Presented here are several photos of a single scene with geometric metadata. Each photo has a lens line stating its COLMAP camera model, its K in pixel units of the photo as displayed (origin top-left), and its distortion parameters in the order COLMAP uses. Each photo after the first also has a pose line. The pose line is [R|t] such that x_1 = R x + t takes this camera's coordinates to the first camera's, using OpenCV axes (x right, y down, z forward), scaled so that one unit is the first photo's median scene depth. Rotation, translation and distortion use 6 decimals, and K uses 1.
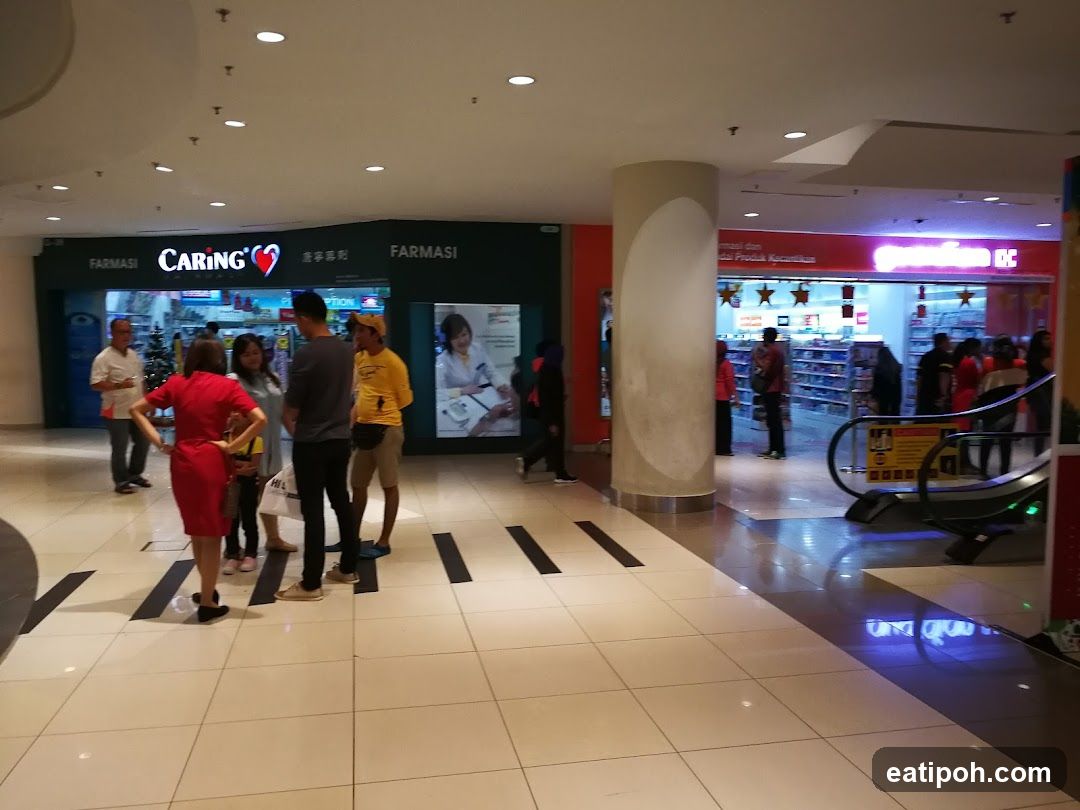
lens RADIAL K [[873.1, 0, 539.2], [0, 873.1, 399.4], [0, 0, 1]] dist [-0.012934, 0.002630]
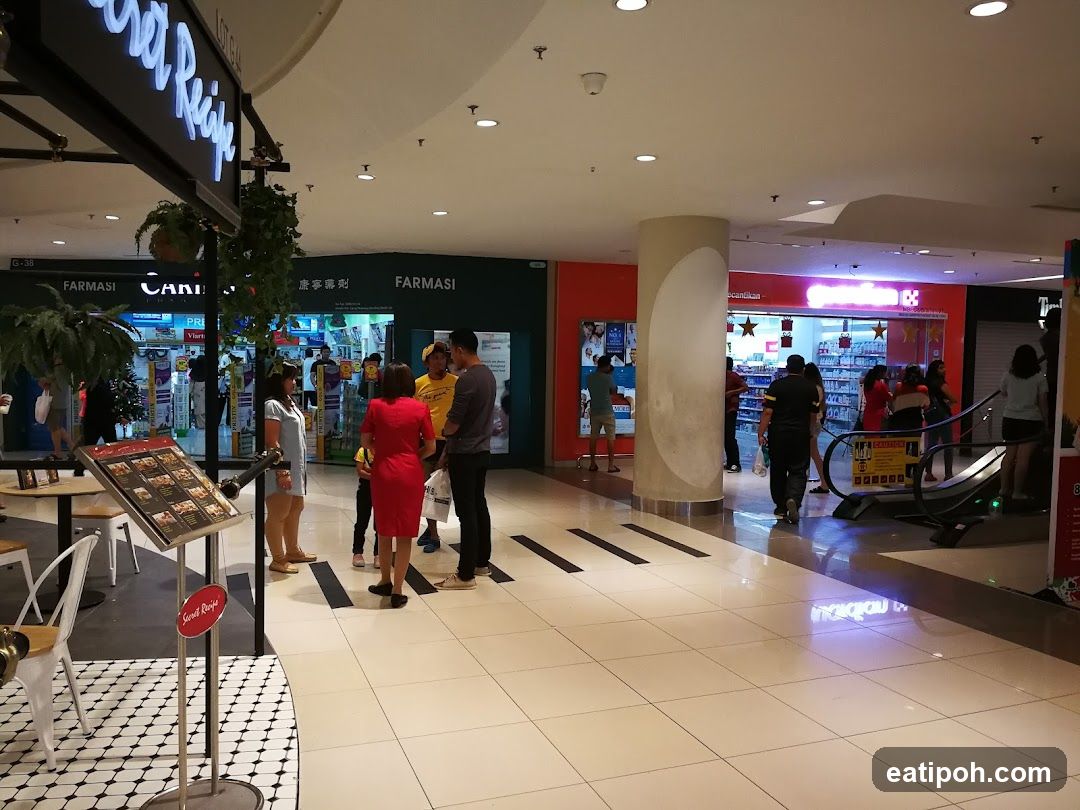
lens RADIAL K [[873.1, 0, 539.5], [0, 873.1, 408.4], [0, 0, 1]] dist [-0.012934, 0.002630]
pose [[0.986989, -0.001177, 0.160784, -0.167067], [0.003650, 0.999880, -0.015088, 0.002613], [-0.160747, 0.015478, 0.986874, -0.084568]]
